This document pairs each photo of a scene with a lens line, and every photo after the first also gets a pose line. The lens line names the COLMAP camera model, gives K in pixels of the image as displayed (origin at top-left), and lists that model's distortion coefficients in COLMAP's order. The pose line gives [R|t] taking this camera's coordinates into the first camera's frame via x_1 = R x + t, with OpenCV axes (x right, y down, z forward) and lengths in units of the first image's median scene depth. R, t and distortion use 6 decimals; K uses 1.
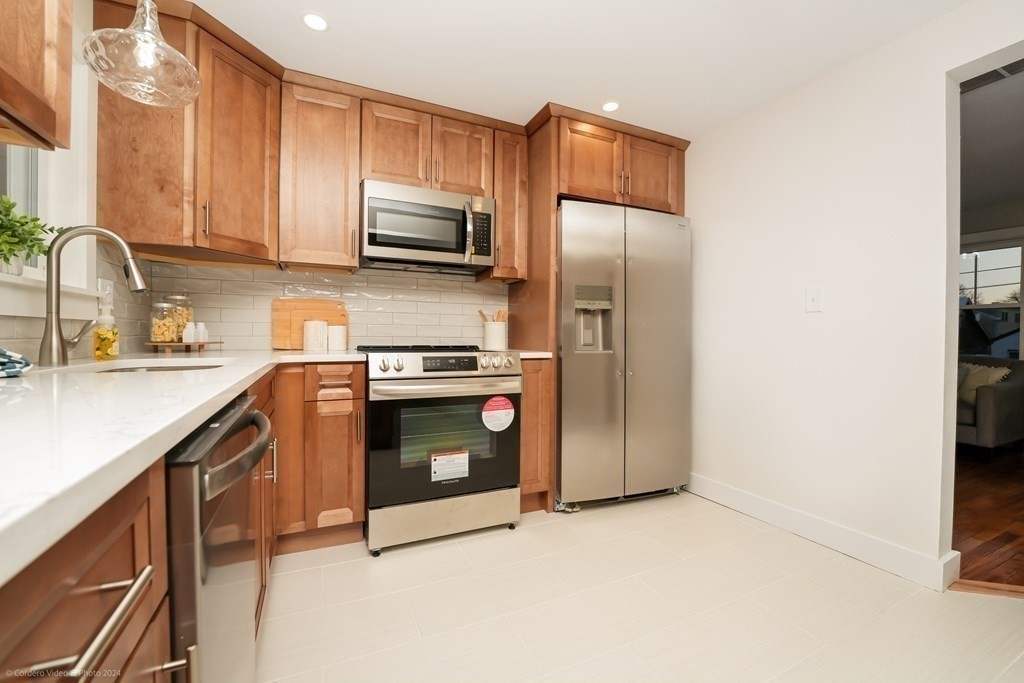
lens RADIAL K [[415.5, 0, 512.3], [0, 415.5, 339.2], [0, 0, 1]] dist [-0.025633, 0.000307]
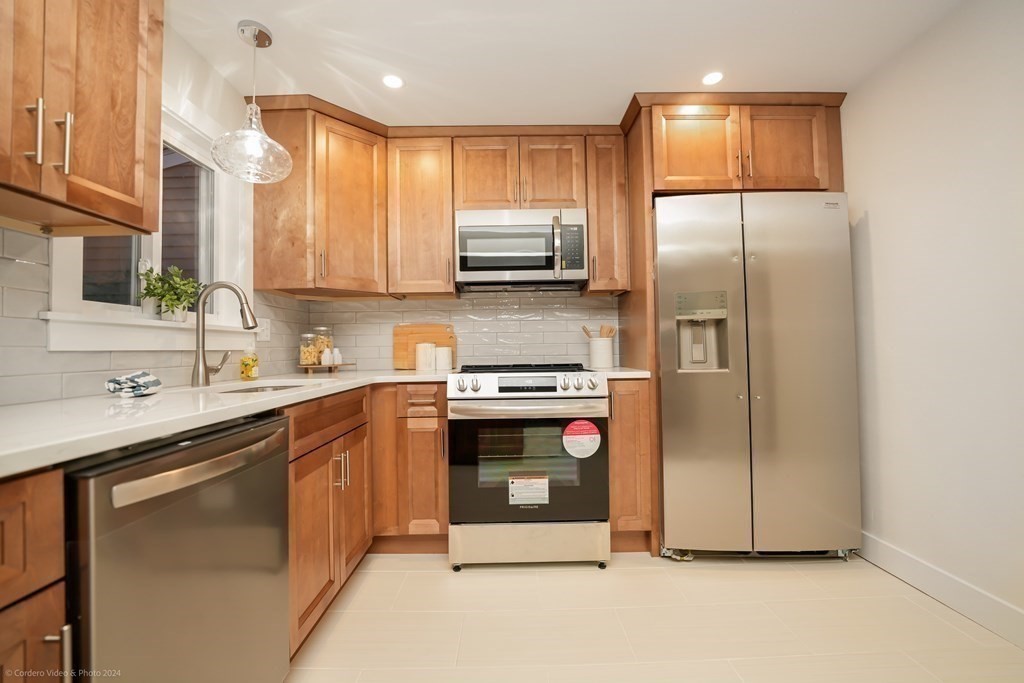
lens RADIAL K [[415.5, 0, 512.3], [0, 415.5, 339.2], [0, 0, 1]] dist [-0.025633, 0.000307]
pose [[0.909712, -0.033545, -0.413883, 0.197081], [0.020302, 0.999133, -0.036355, -0.010487], [0.414744, 0.024670, 0.909604, 0.084315]]
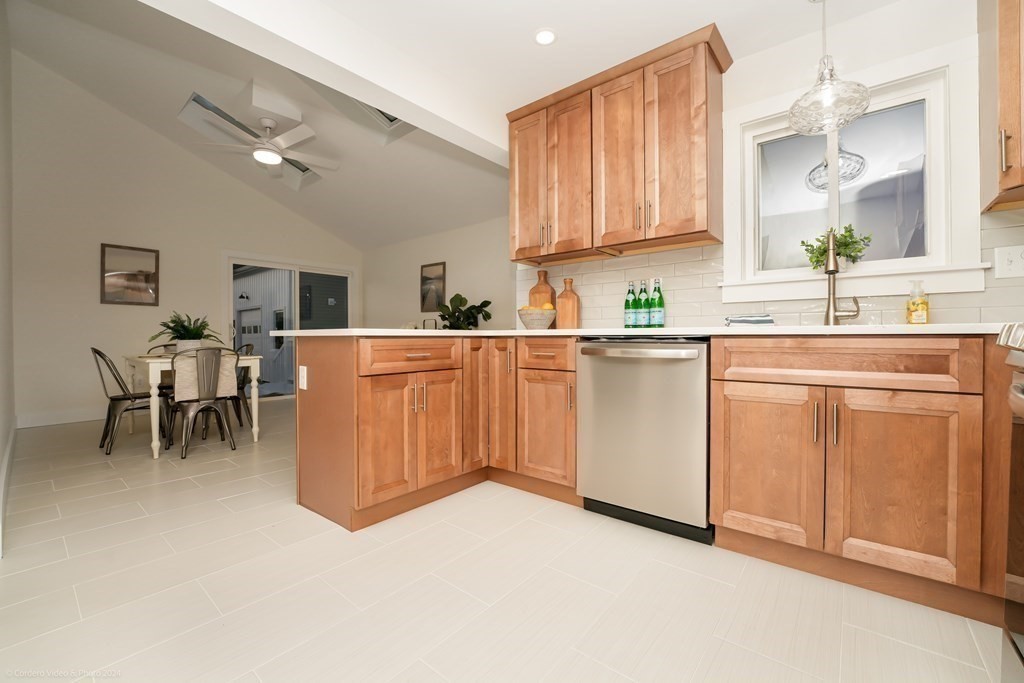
lens RADIAL K [[415.5, 0, 512.3], [0, 415.5, 339.2], [0, 0, 1]] dist [-0.025633, 0.000307]
pose [[-0.904720, -0.006025, -0.425963, 0.321396], [-0.011853, 0.999869, 0.011033, 0.052010], [0.425841, 0.015031, -0.904673, 0.938491]]
